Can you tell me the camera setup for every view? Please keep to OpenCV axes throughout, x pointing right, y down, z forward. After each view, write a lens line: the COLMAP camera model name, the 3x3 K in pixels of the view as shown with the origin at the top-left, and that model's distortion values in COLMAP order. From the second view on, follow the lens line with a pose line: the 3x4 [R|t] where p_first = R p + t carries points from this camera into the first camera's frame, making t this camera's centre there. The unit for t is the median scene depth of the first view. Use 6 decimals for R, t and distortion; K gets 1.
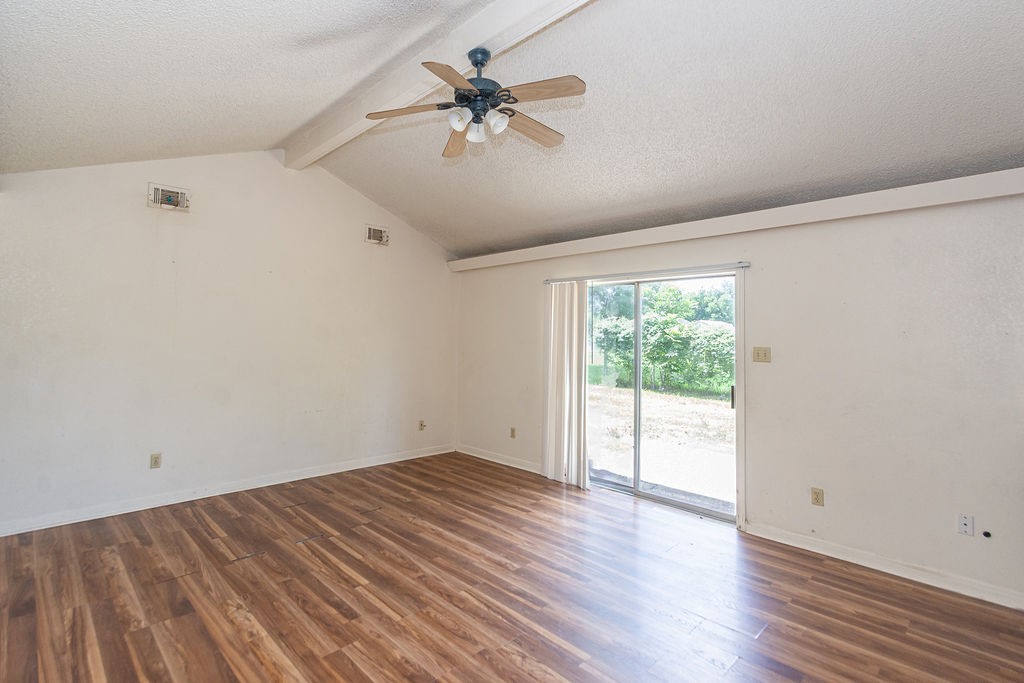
lens RADIAL K [[491.7, 0, 460.2], [0, 491.7, 325.1], [0, 0, 1]] dist [0.000883, -0.000133]
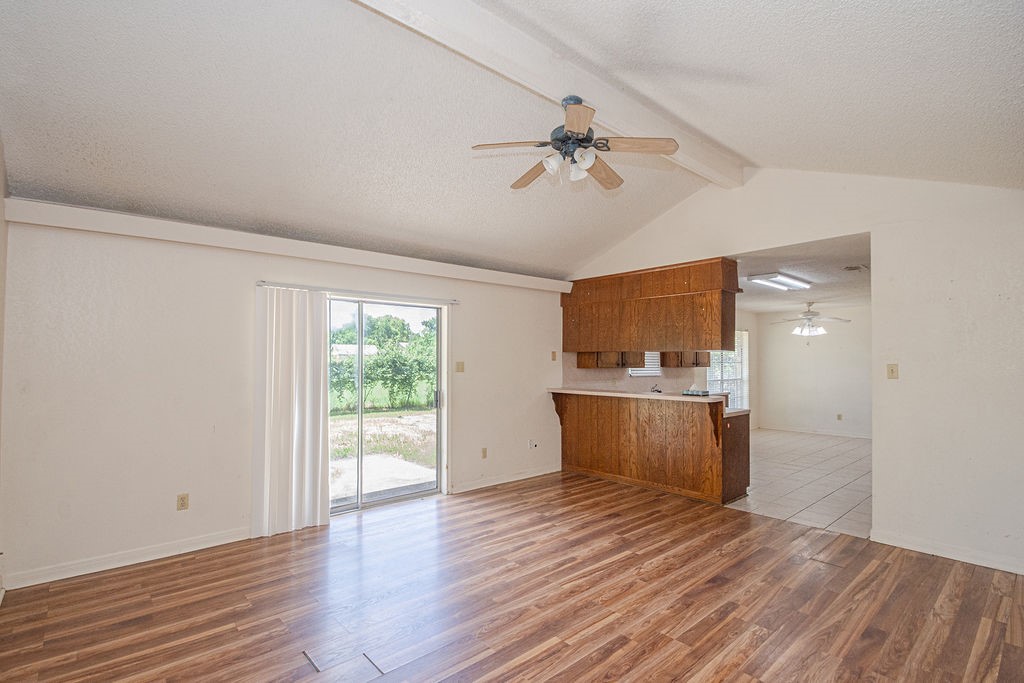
lens RADIAL K [[489.0, 0, 516.5], [0, 489.0, 359.0], [0, 0, 1]] dist [0.000789, 0.000131]
pose [[-0.007296, -0.013134, 0.999887, -1.053999], [-0.023557, 0.999638, 0.012959, 0.018755], [-0.999696, -0.023460, -0.007603, 1.091994]]
